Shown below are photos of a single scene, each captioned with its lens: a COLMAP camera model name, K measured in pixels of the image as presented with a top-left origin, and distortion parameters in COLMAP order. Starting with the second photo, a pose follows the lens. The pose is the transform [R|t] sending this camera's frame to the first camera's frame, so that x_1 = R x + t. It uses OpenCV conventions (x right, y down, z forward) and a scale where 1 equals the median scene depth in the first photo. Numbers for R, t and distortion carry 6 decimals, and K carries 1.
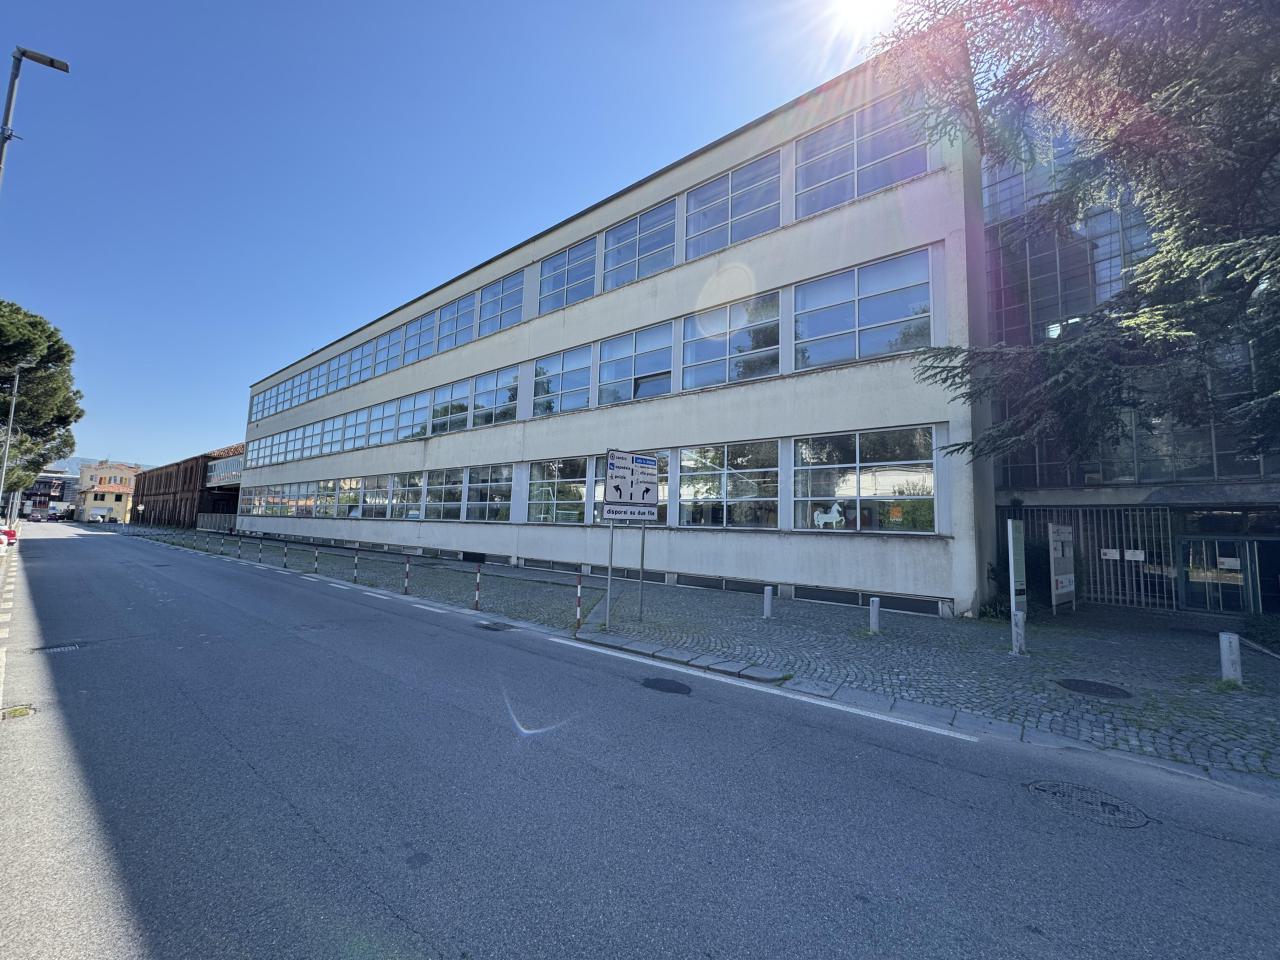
lens RADIAL K [[508.2, 0, 639.6], [0, 508.2, 480.2], [0, 0, 1]] dist [-0.003348, 0.000356]
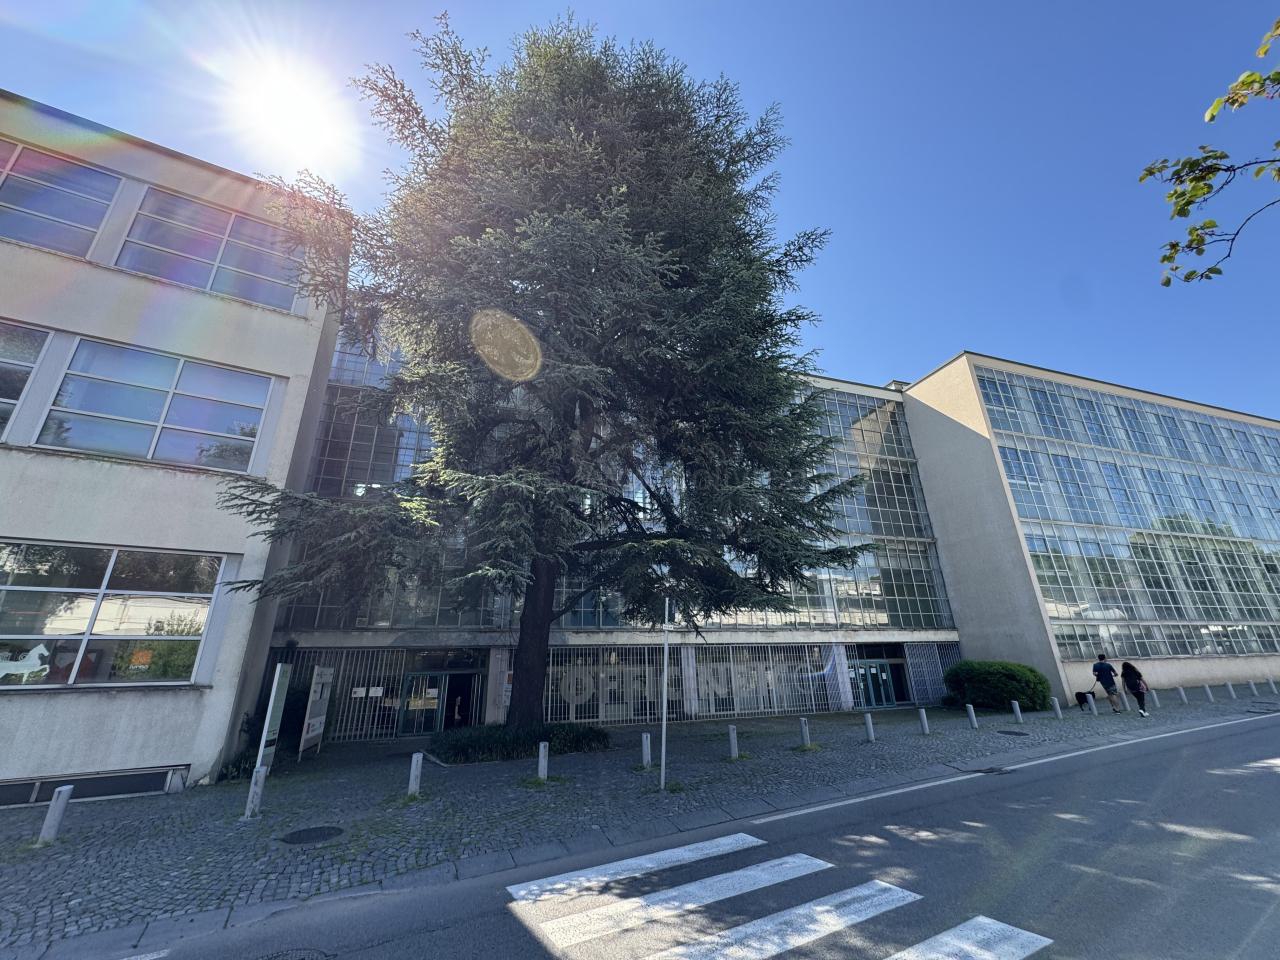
lens RADIAL K [[508.2, 0, 641.3], [0, 508.2, 479.5], [0, 0, 1]] dist [-0.003348, 0.000356]
pose [[0.347074, 0.294164, 0.890510, -0.014145], [-0.053210, 0.954182, -0.294458, -0.011608], [-0.936327, 0.054814, 0.346824, -0.025761]]
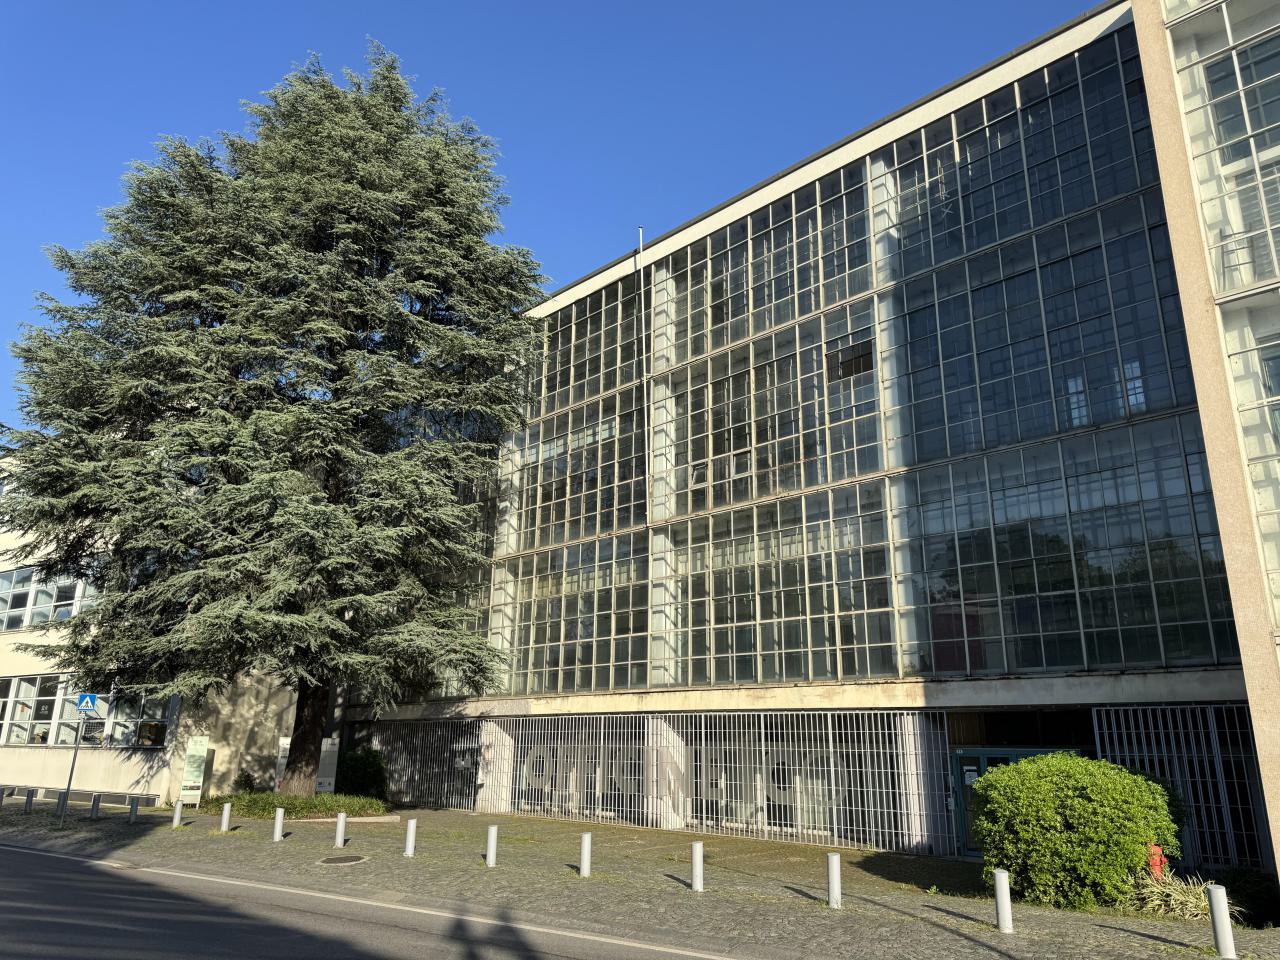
lens RADIAL K [[905.1, 0, 639.5], [0, 905.1, 478.8], [0, 0, 1]] dist [0.000861, 0.001252]
pose [[0.994323, 0.011255, 0.105807, 1.783868], [0.009290, 0.981409, -0.191705, -0.143045], [-0.105998, 0.191600, 0.975733, -1.874858]]
